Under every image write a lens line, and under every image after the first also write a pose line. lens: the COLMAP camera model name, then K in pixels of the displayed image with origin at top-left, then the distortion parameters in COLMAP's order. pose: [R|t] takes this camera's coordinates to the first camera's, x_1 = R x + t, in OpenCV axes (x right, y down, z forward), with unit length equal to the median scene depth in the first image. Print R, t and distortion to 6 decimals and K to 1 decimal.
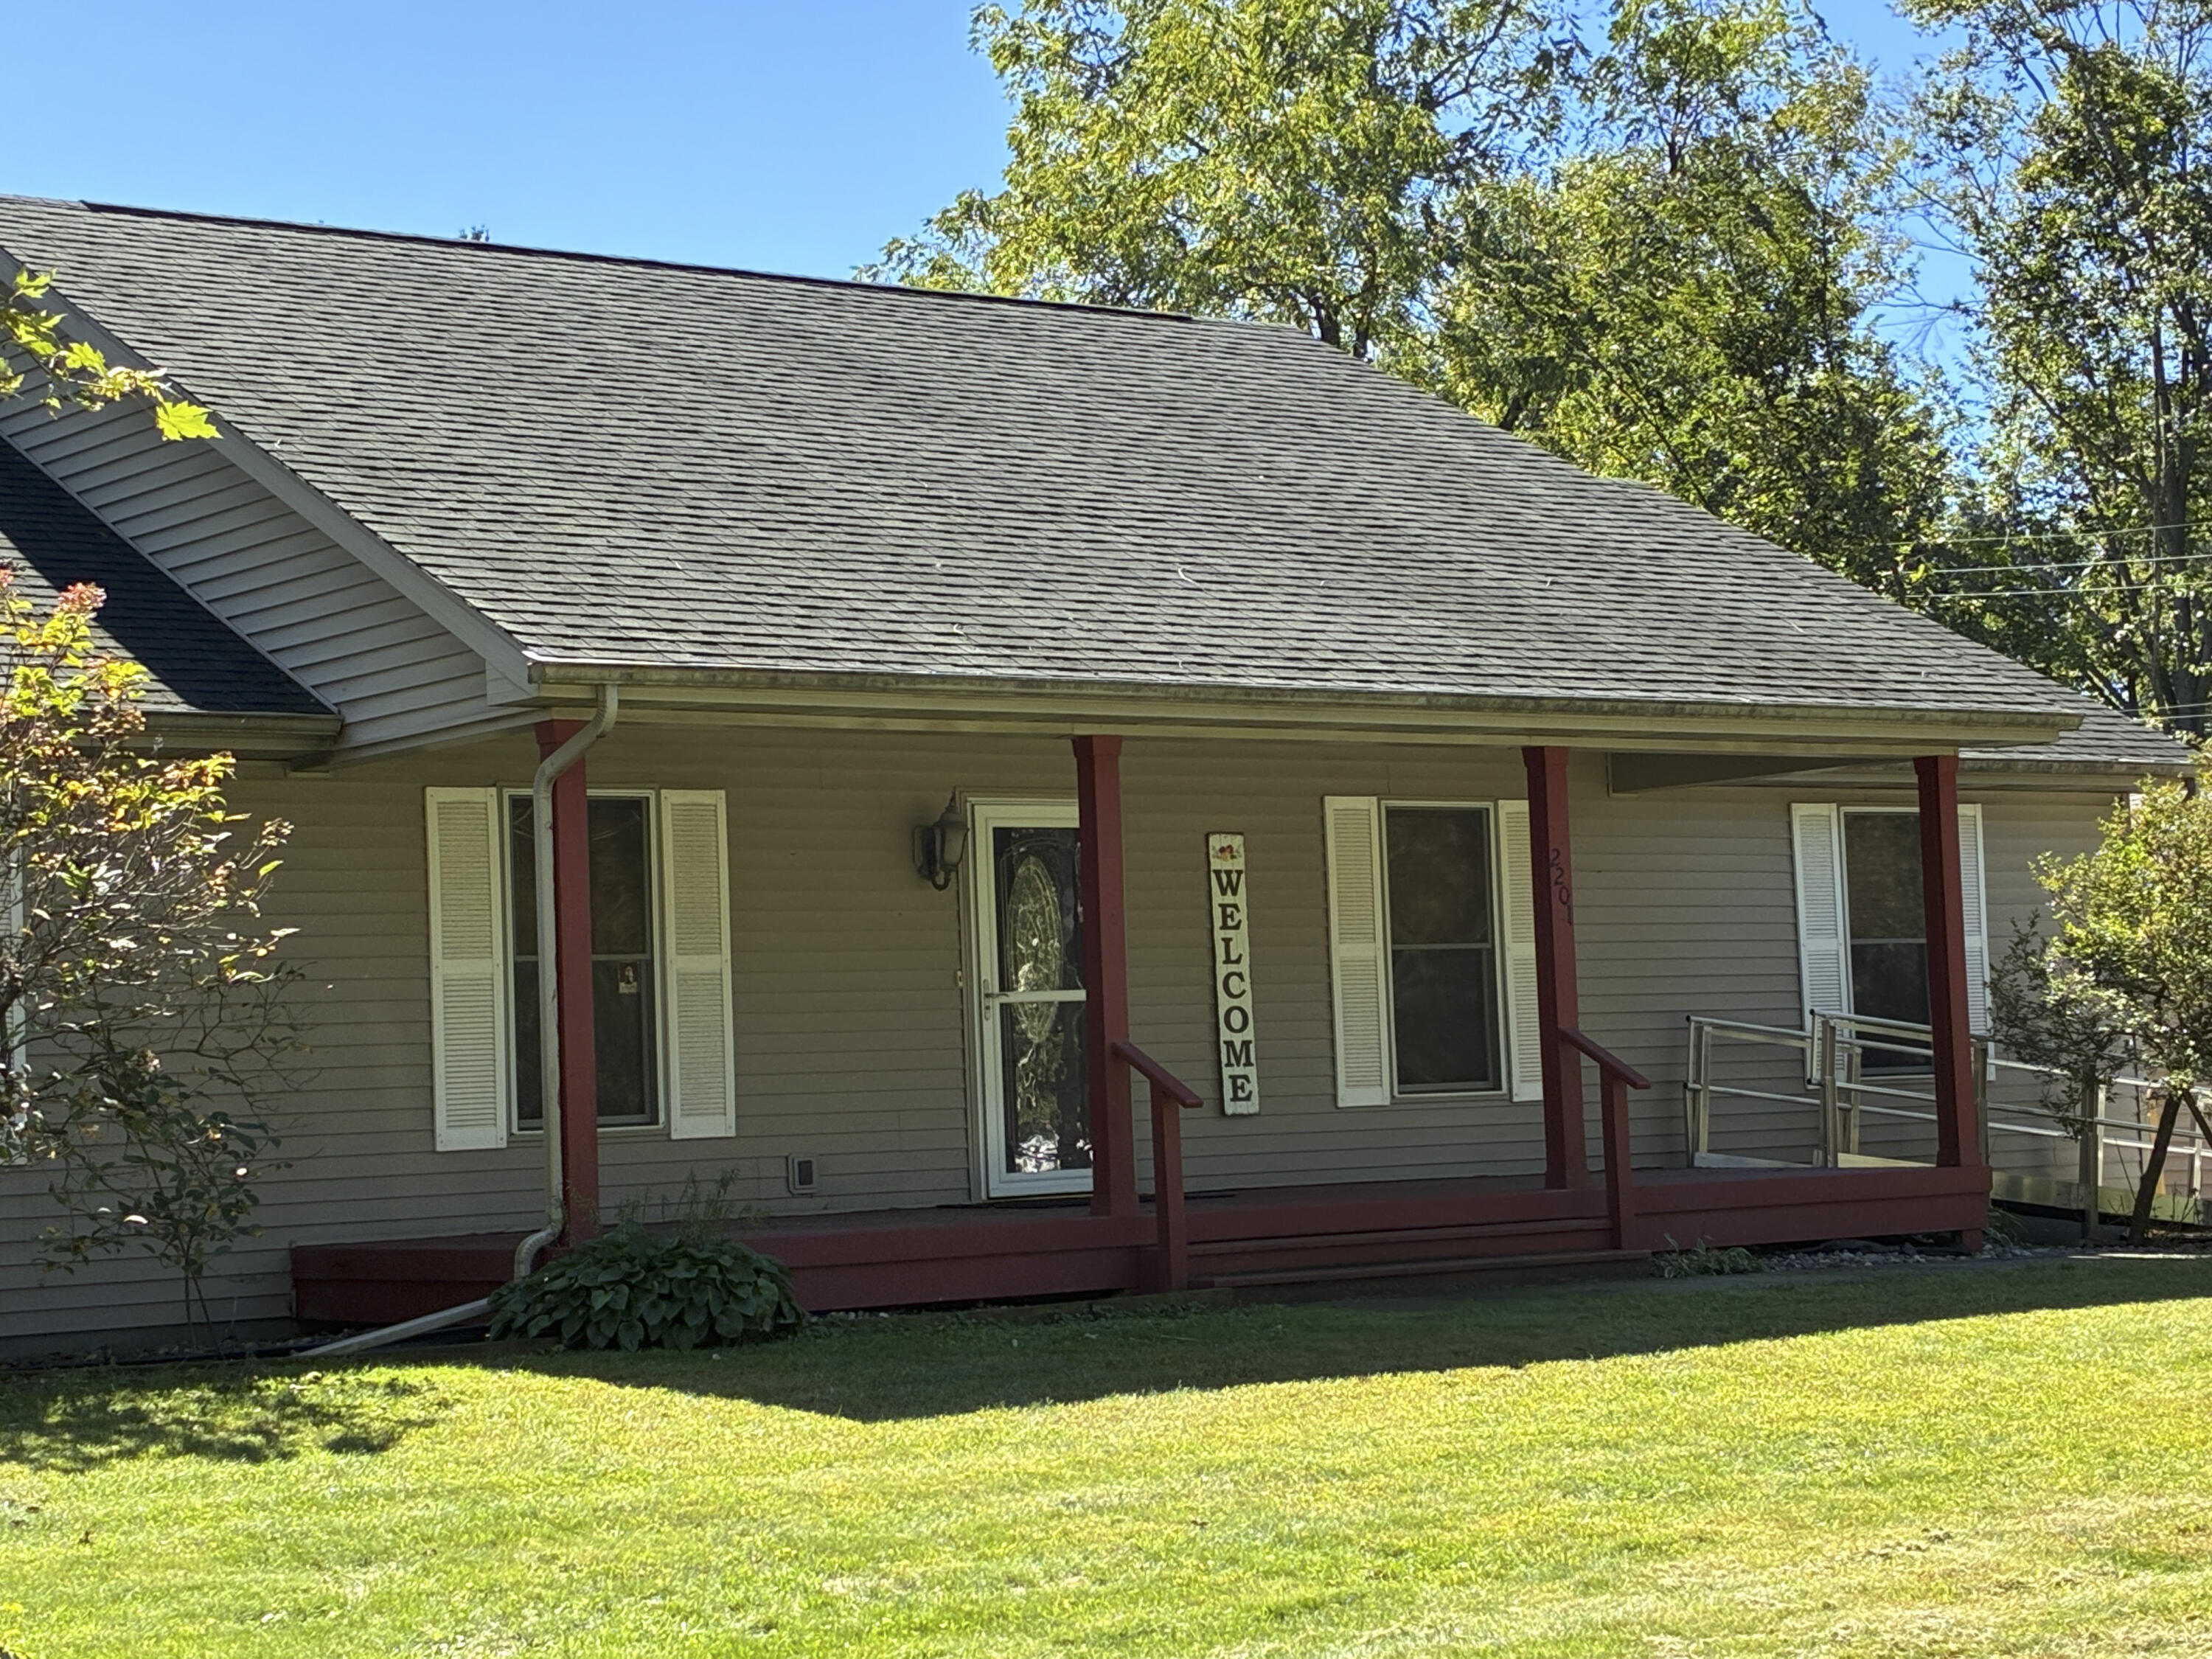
lens RADIAL K [[4276.7, 0, 1106.0], [0, 4276.7, 829.5], [0, 0, 1]] dist [0.276847, -0.045111]
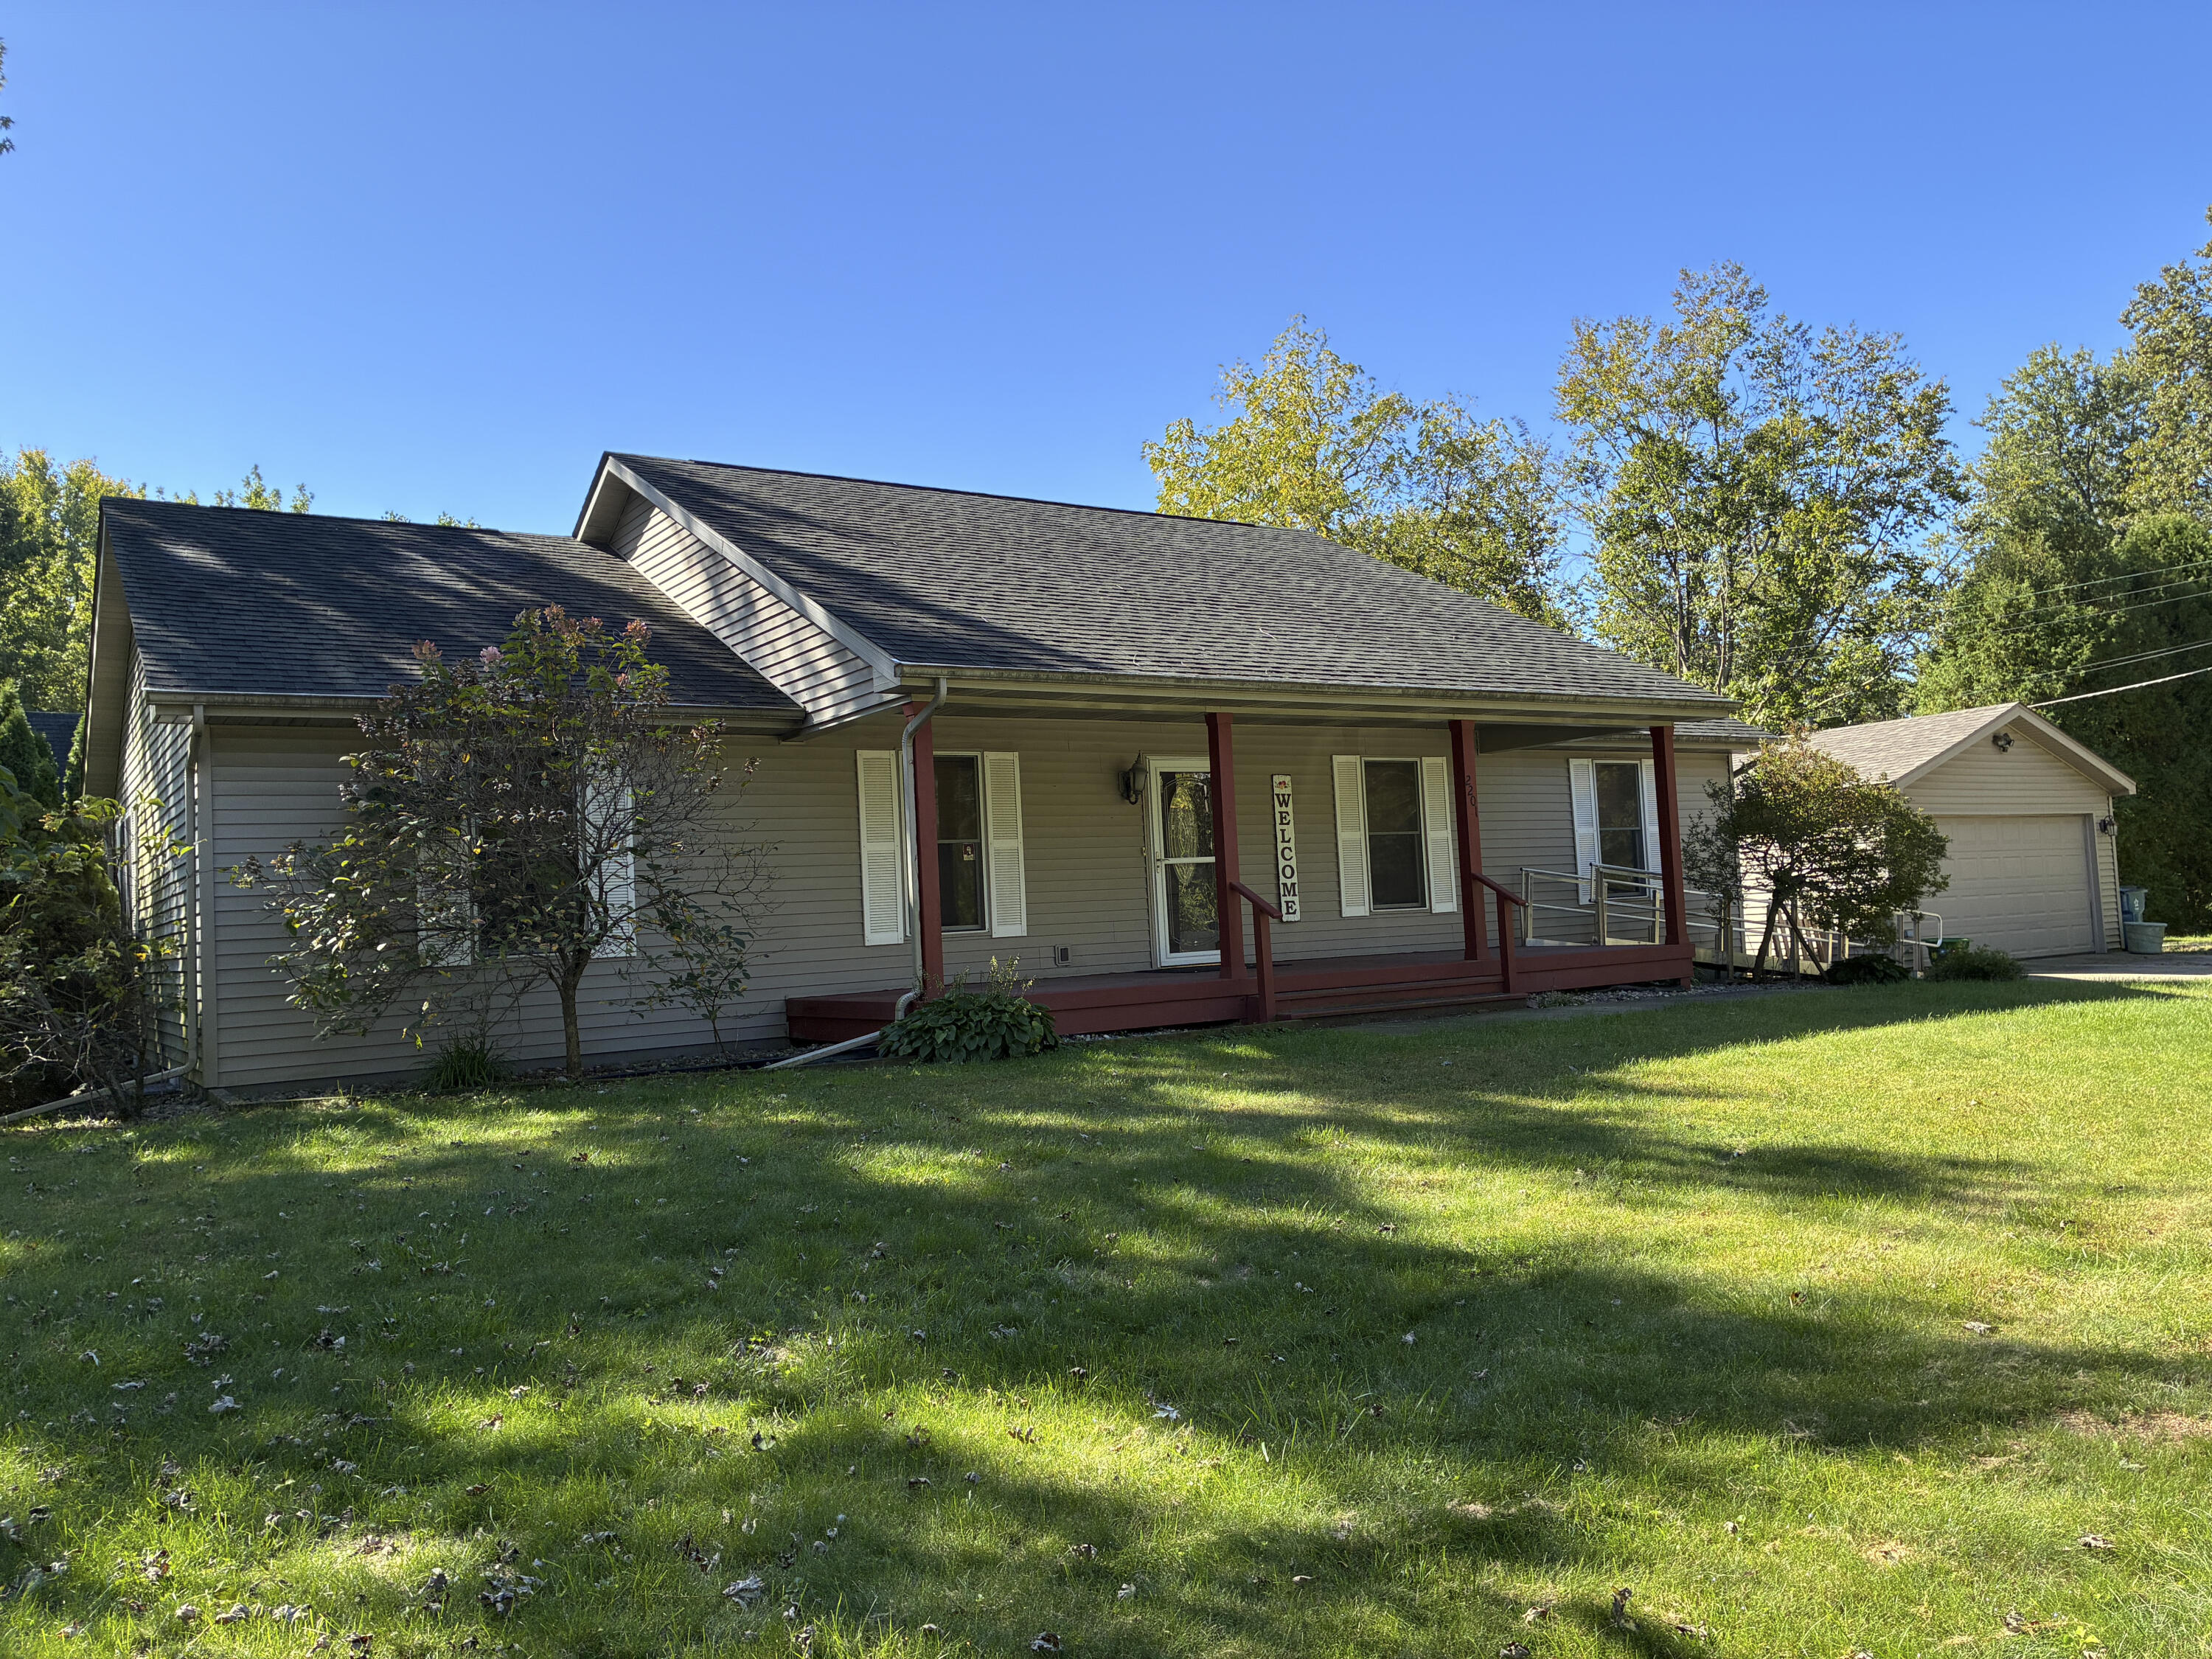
lens RADIAL K [[1668.3, 0, 1103.7], [0, 1668.3, 867.8], [0, 0, 1]] dist [0.330734, -0.000105]
pose [[0.998392, -0.013269, -0.055113, -0.010766], [0.015195, 0.999283, 0.034678, 0.015451], [0.054613, -0.035460, 0.997878, 0.249031]]
